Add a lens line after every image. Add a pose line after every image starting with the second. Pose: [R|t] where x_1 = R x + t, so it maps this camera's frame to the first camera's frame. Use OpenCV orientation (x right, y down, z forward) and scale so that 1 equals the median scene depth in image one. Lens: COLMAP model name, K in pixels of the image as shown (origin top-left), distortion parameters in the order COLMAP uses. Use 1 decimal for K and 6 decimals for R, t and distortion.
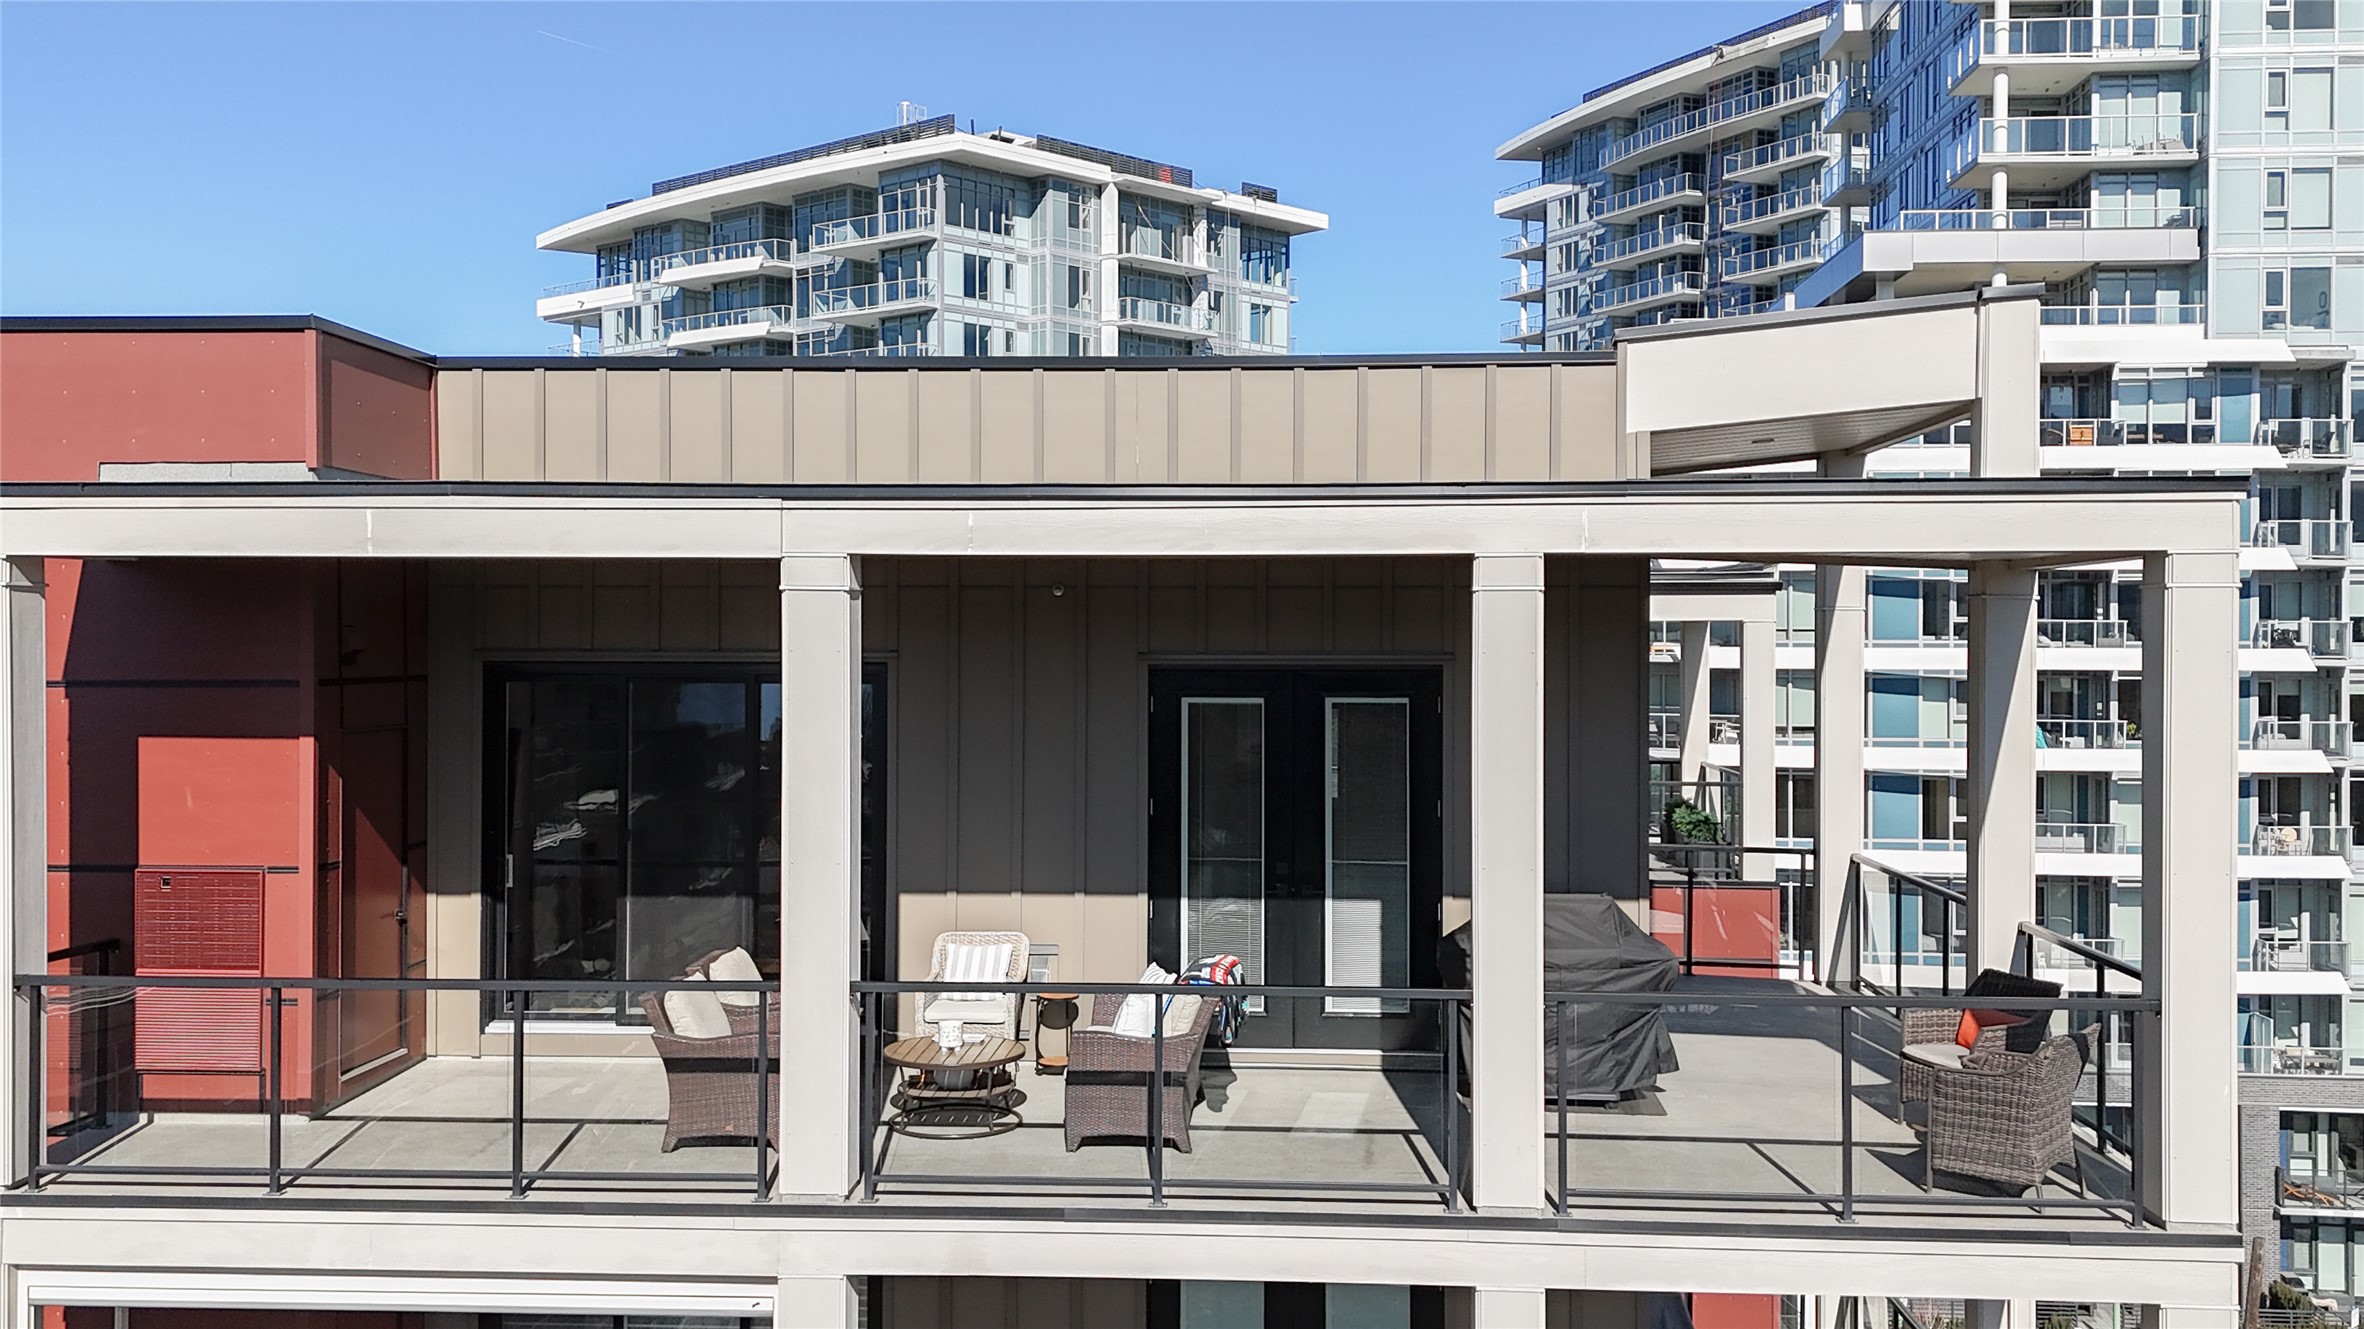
lens RADIAL K [[2238.0, 0, 1183.2], [0, 2238.0, 673.4], [0, 0, 1]] dist [0.040766, 0.000000]
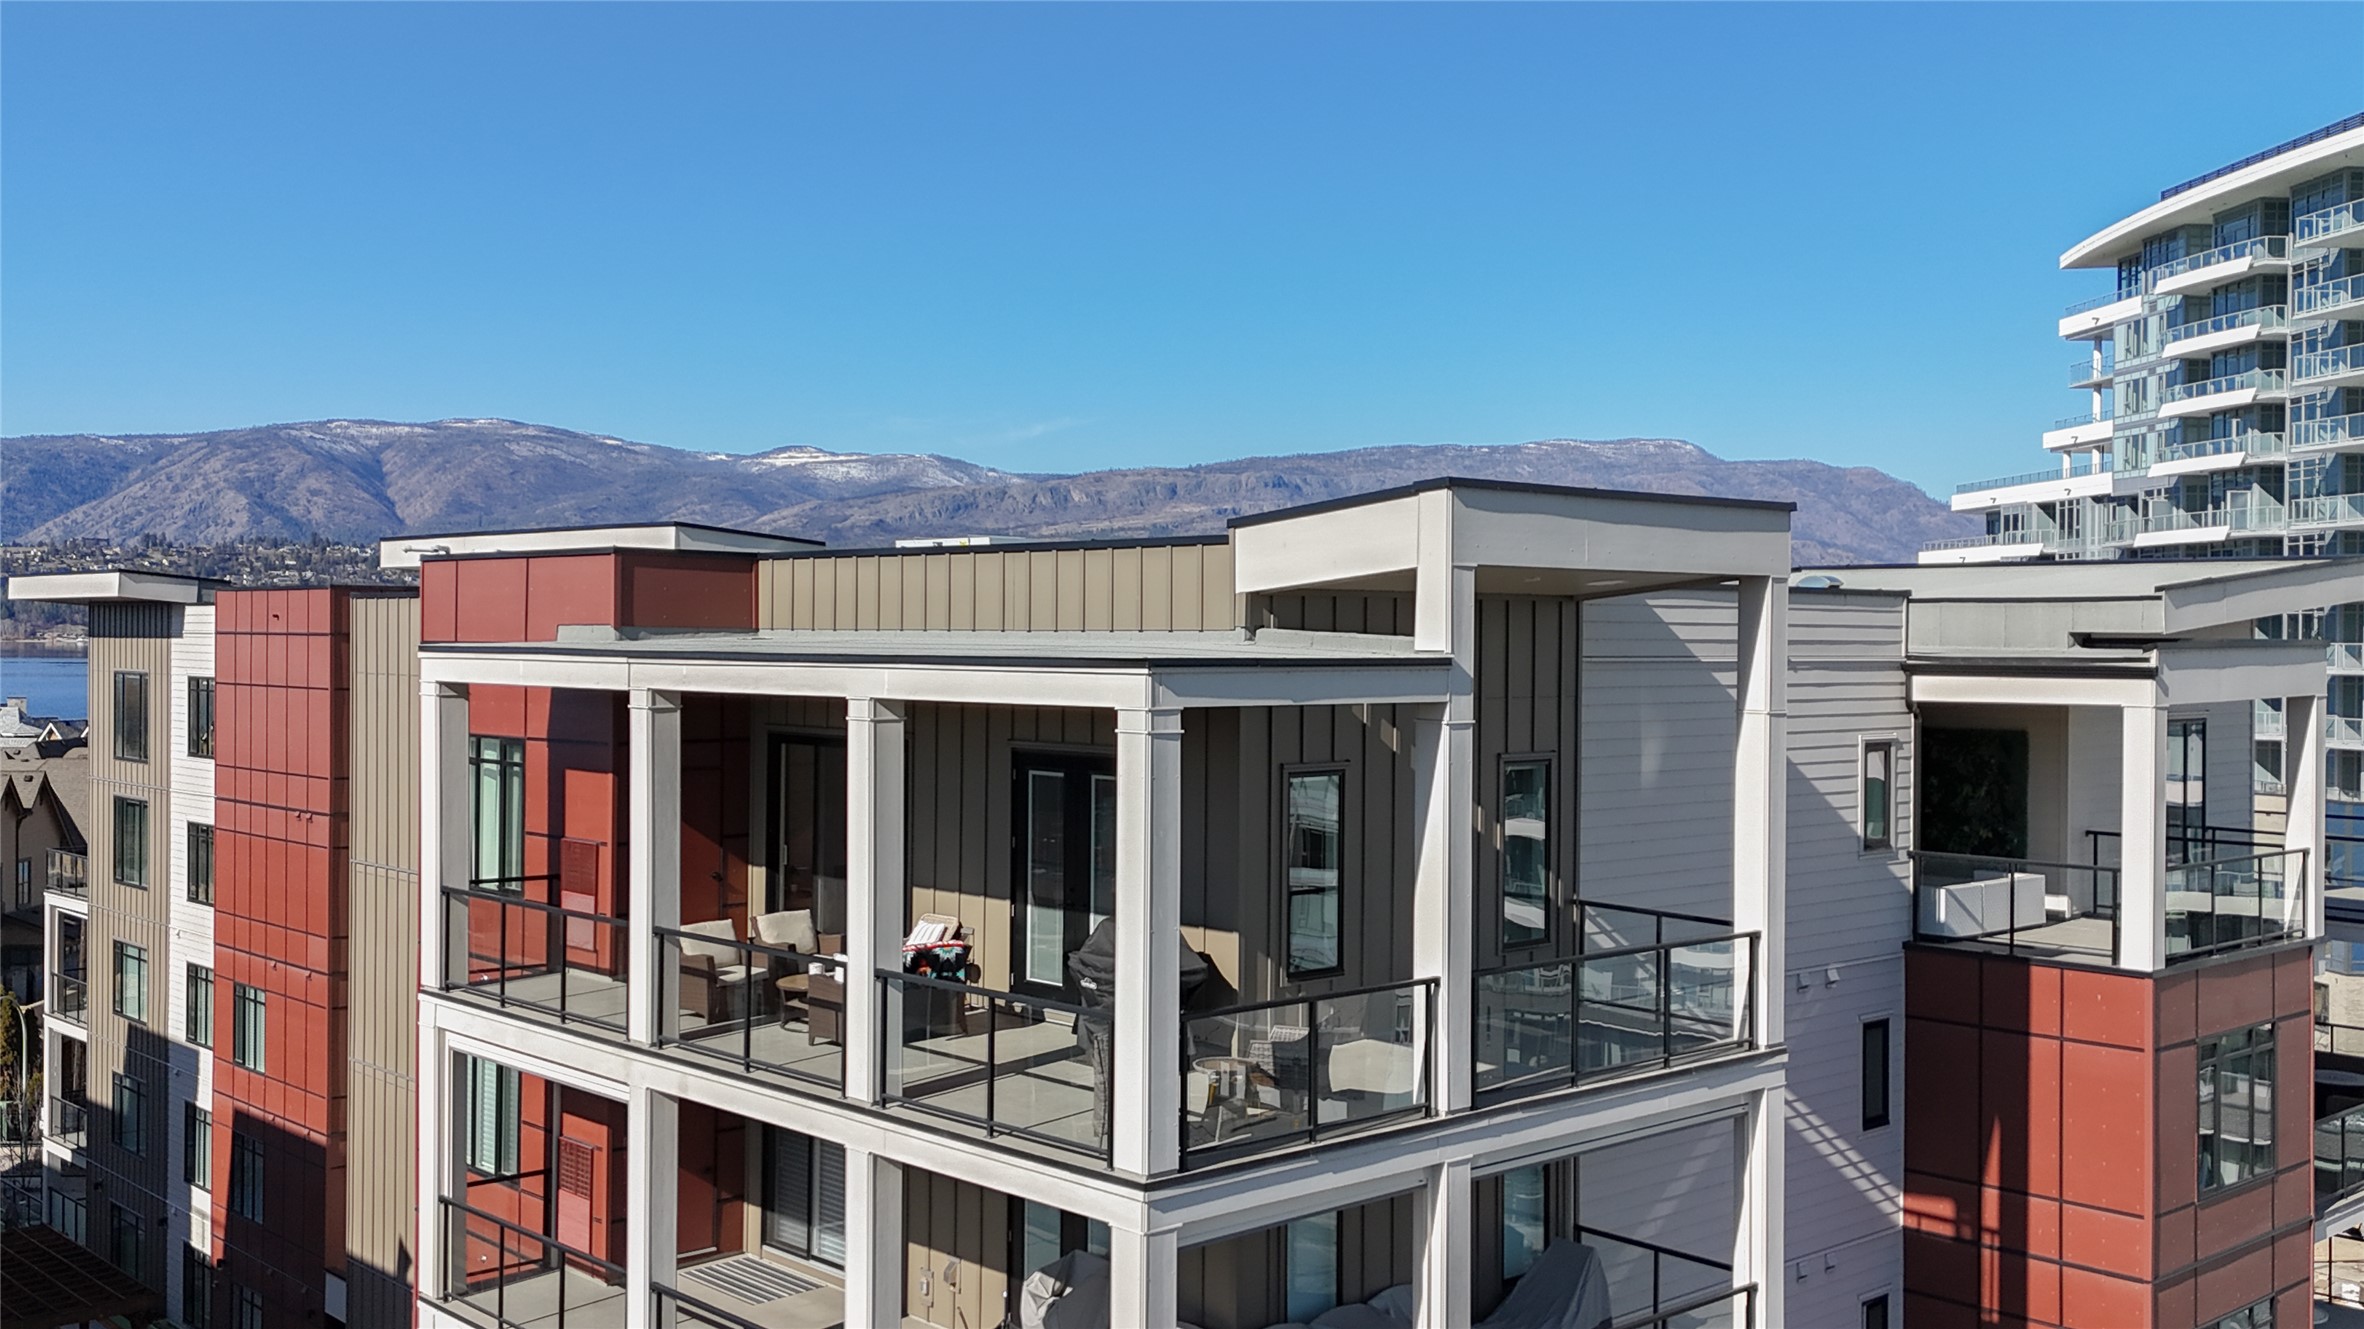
lens RADIAL K [[2238.0, 0, 1176.3], [0, 2238.0, 657.5], [0, 0, 1]] dist [0.040766, 0.000000]
pose [[0.721275, 0.008261, -0.692599, 0.249186], [-0.013178, 0.999912, -0.001797, -0.014333], [0.692523, 0.010423, 0.721320, -0.003259]]
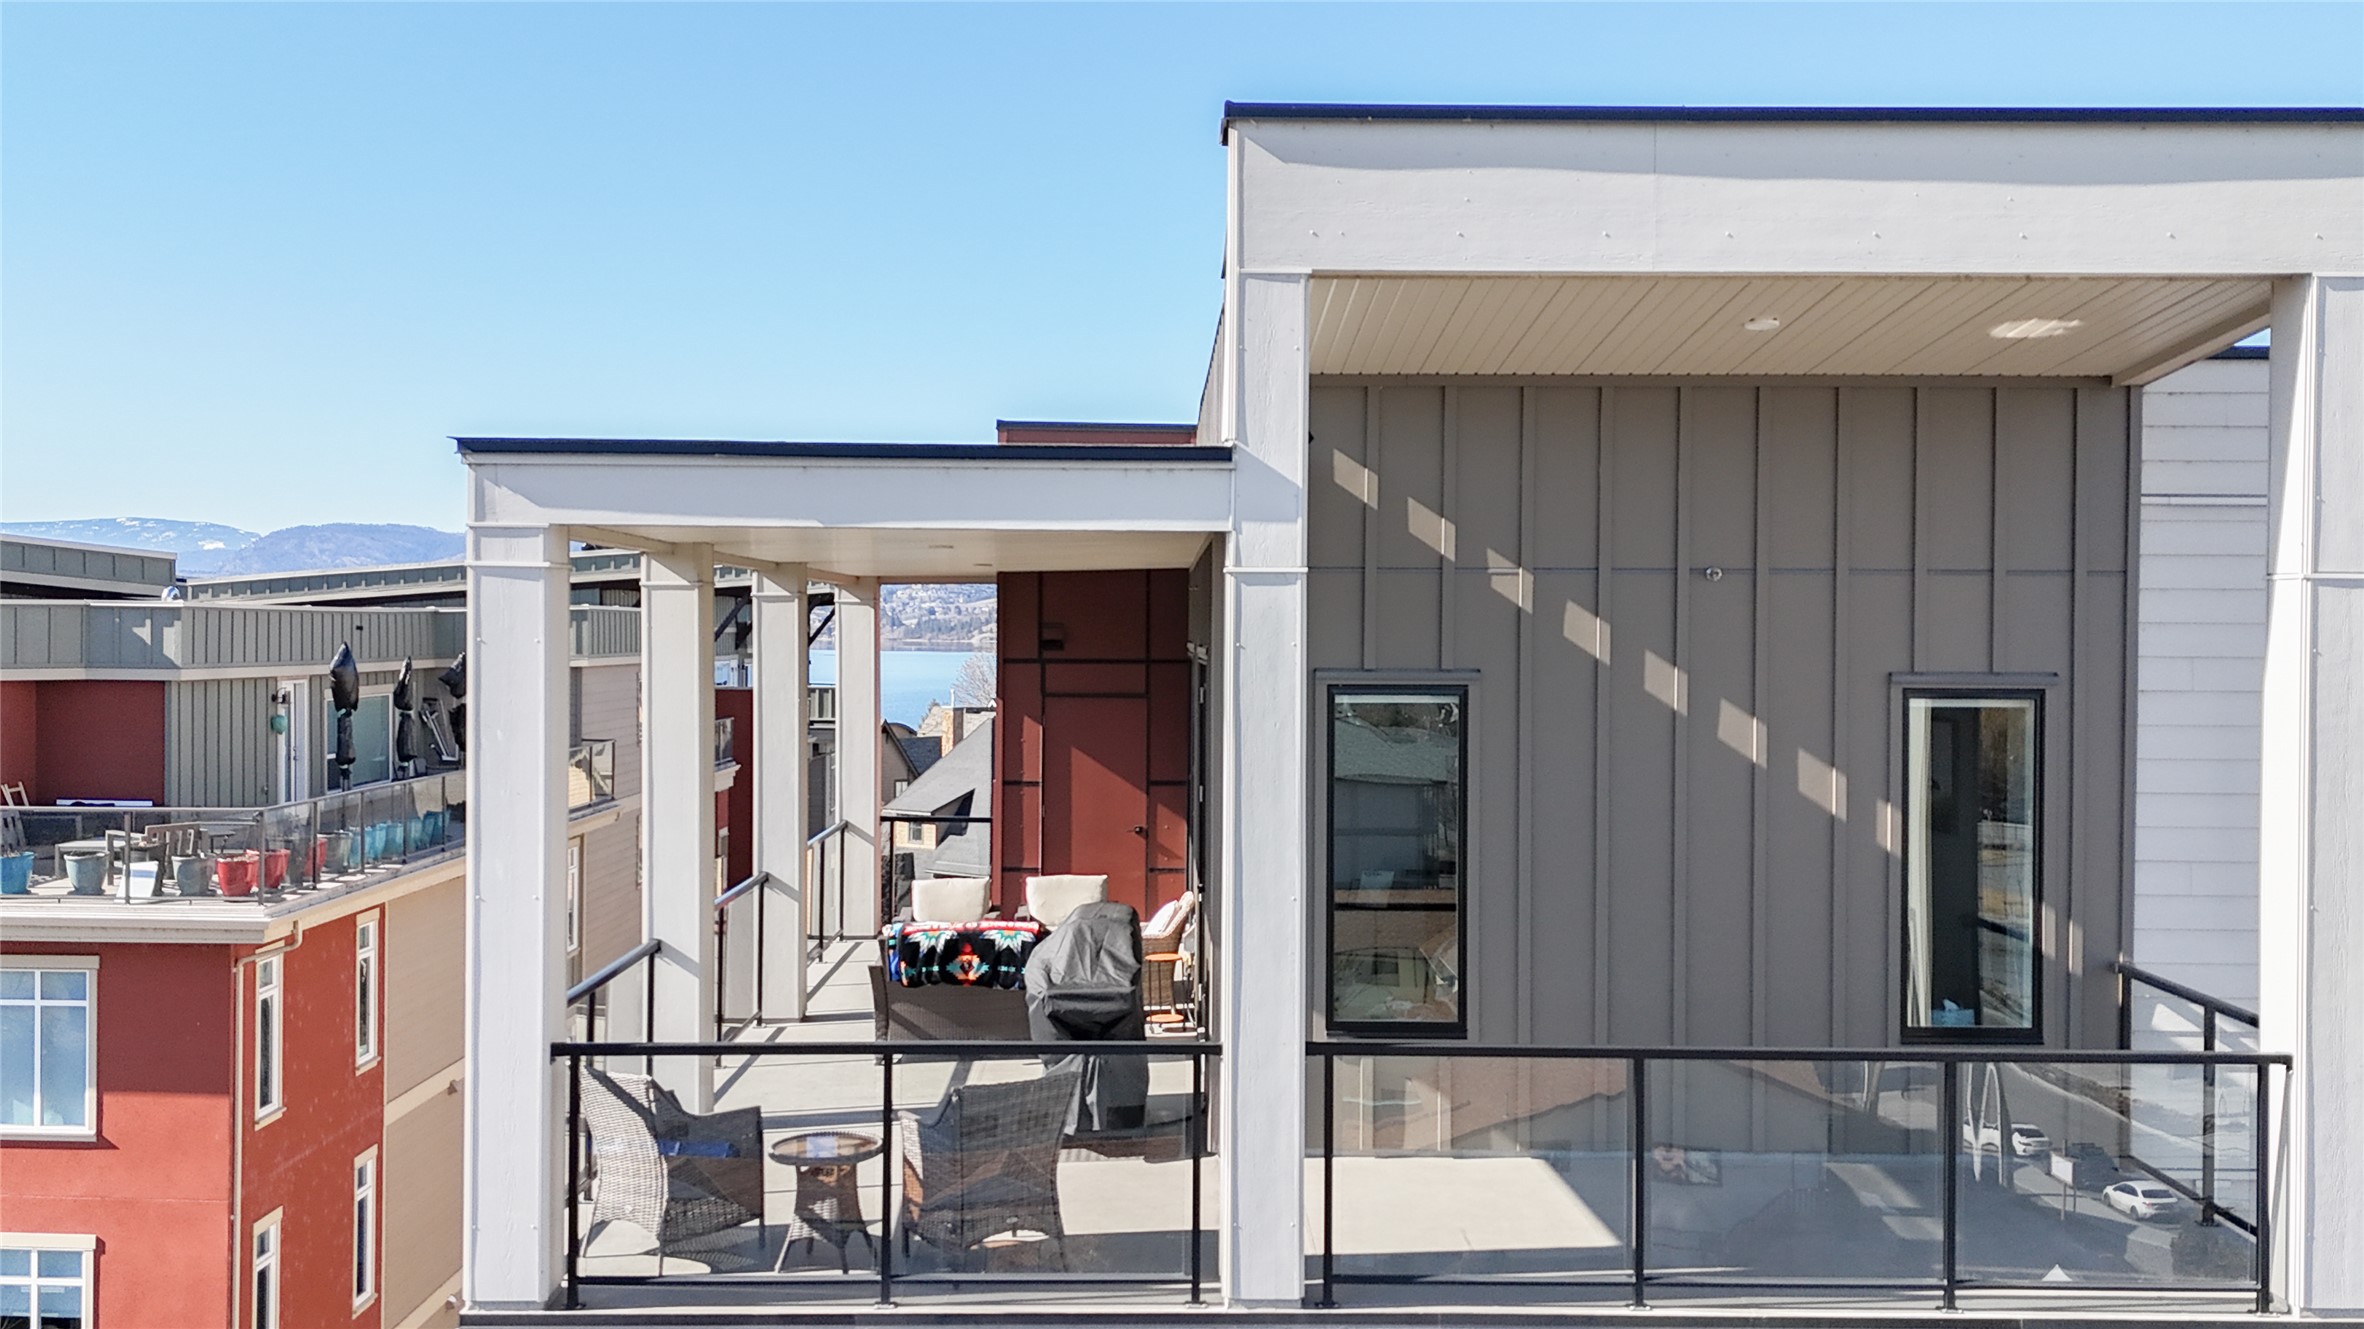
lens RADIAL K [[2238.0, 0, 1181.6], [0, 2238.0, 650.8], [0, 0, 1]] dist [0.040766, 0.000000]
pose [[0.070565, 0.006168, -0.997488, 0.227046], [-0.019702, 0.999794, 0.004789, -0.001708], [0.997313, 0.019314, 0.070672, 0.221006]]
